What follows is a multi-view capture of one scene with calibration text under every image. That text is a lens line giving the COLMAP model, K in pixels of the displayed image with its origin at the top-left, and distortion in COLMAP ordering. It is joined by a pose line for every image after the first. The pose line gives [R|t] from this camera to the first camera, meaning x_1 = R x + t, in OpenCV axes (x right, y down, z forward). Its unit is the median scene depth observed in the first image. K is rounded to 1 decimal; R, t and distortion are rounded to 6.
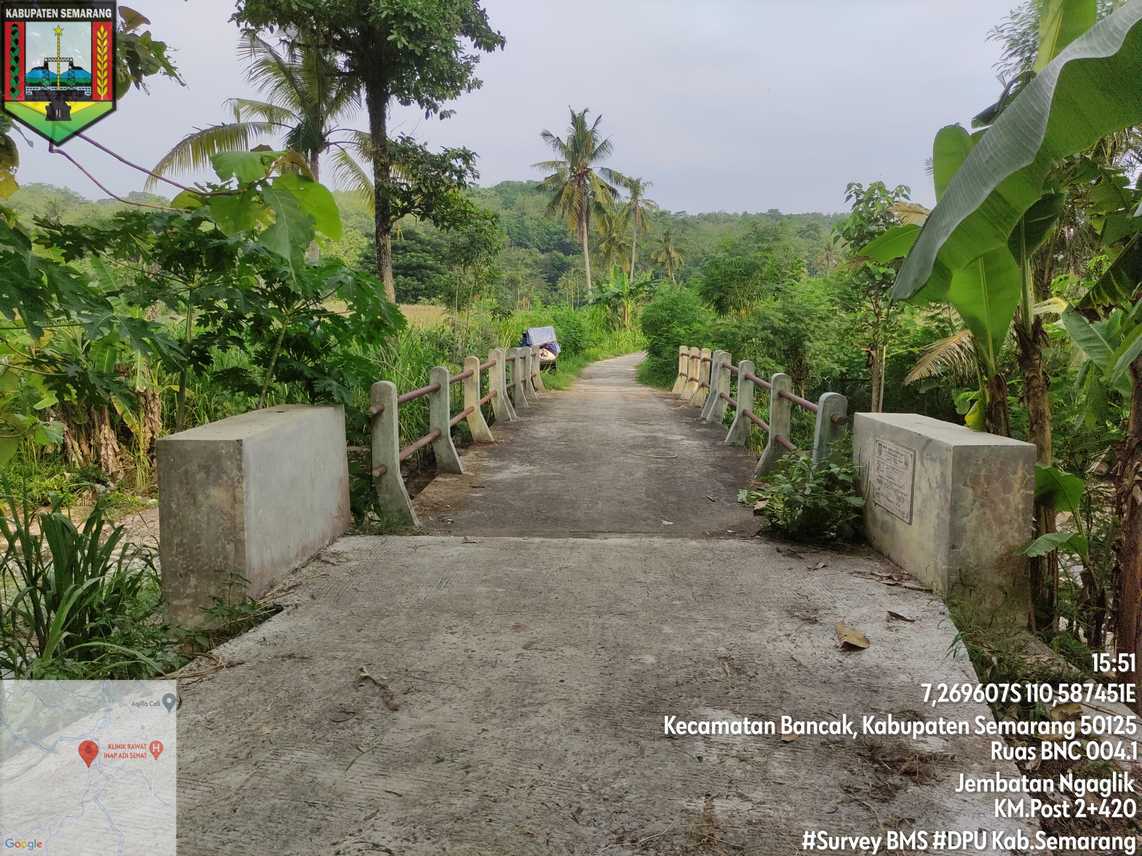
lens RADIAL K [[844.0, 0, 570.2], [0, 844.0, 429.1], [0, 0, 1]] dist [0.050610, -0.047761]
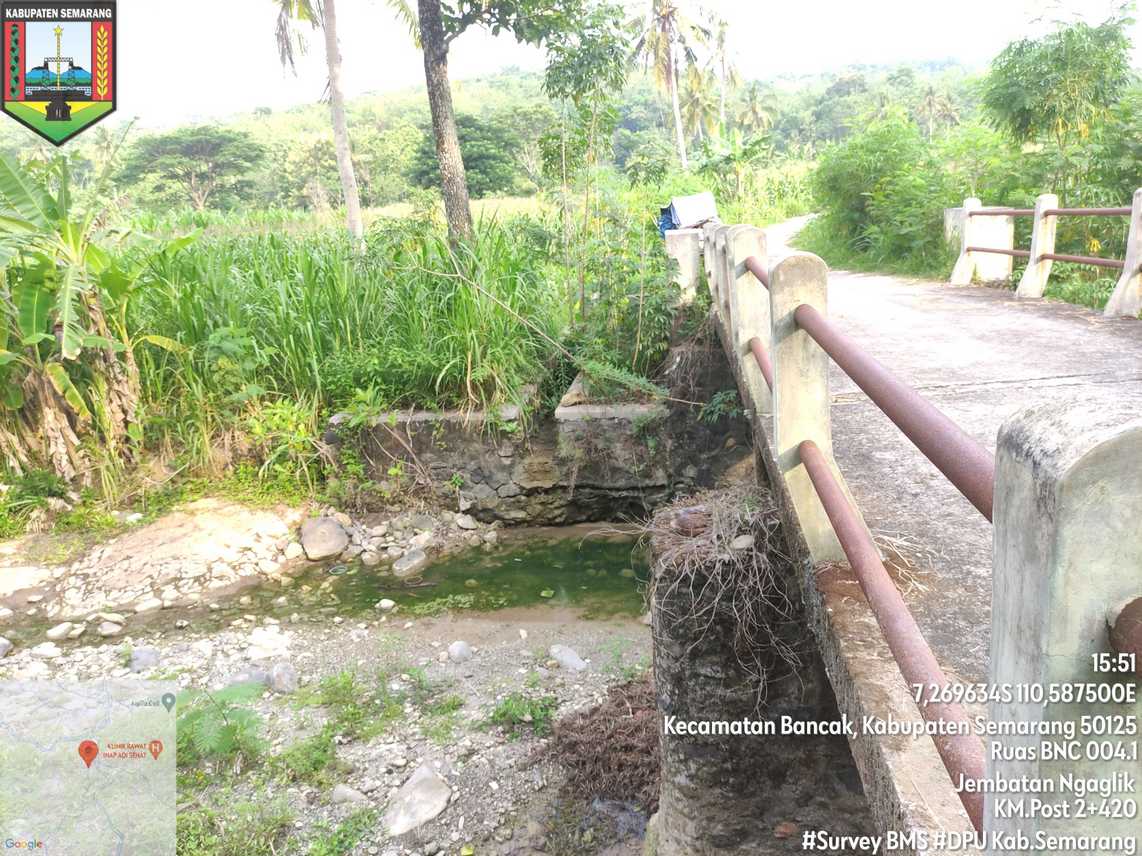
lens RADIAL K [[844.0, 0, 570.3], [0, 844.0, 428.4], [0, 0, 1]] dist [0.050610, -0.047761]
pose [[0.993020, -0.068454, -0.096050, -0.085329], [0.080030, 0.989253, 0.122364, -0.036199], [0.086641, -0.129197, 0.987827, 0.376918]]
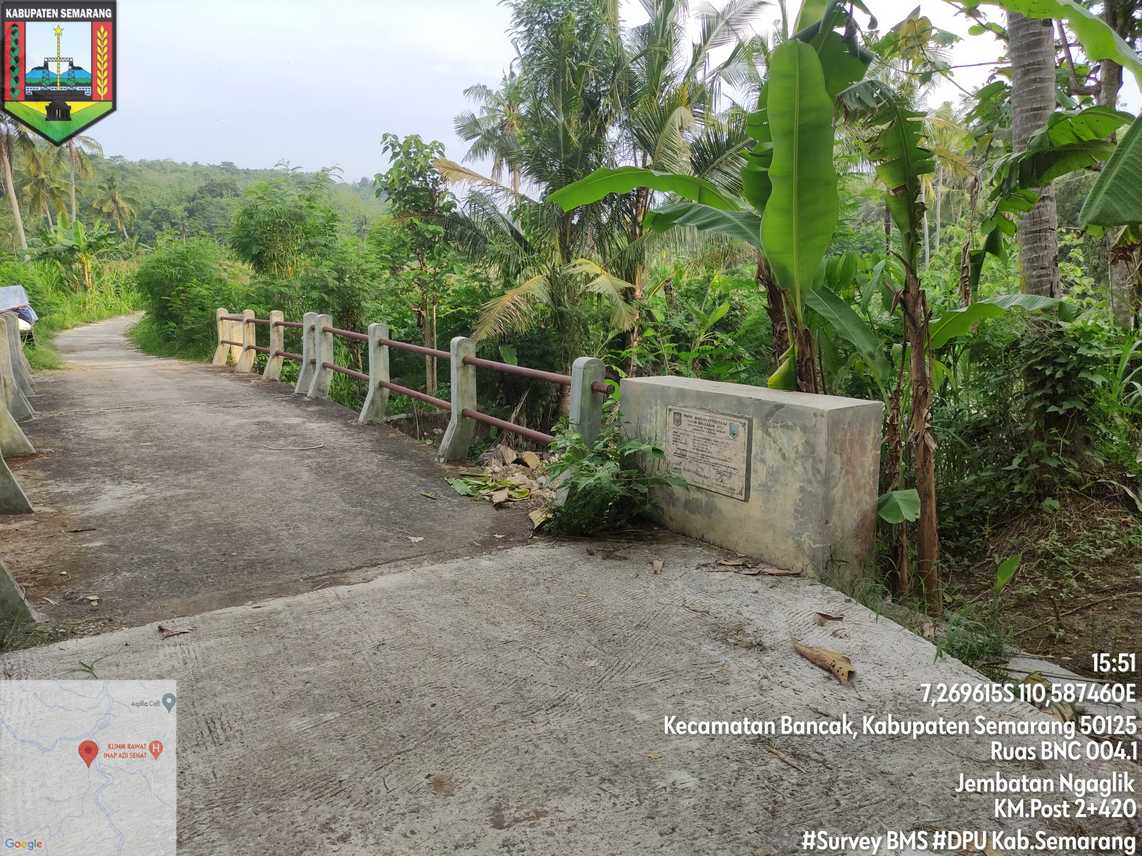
lens RADIAL K [[844.0, 0, 571.5], [0, 844.0, 425.0], [0, 0, 1]] dist [0.050610, -0.047761]
pose [[0.823507, -0.097449, 0.558874, -0.061850], [0.075125, 0.995193, 0.062831, -0.009538], [-0.562310, -0.009757, 0.826869, 0.096957]]
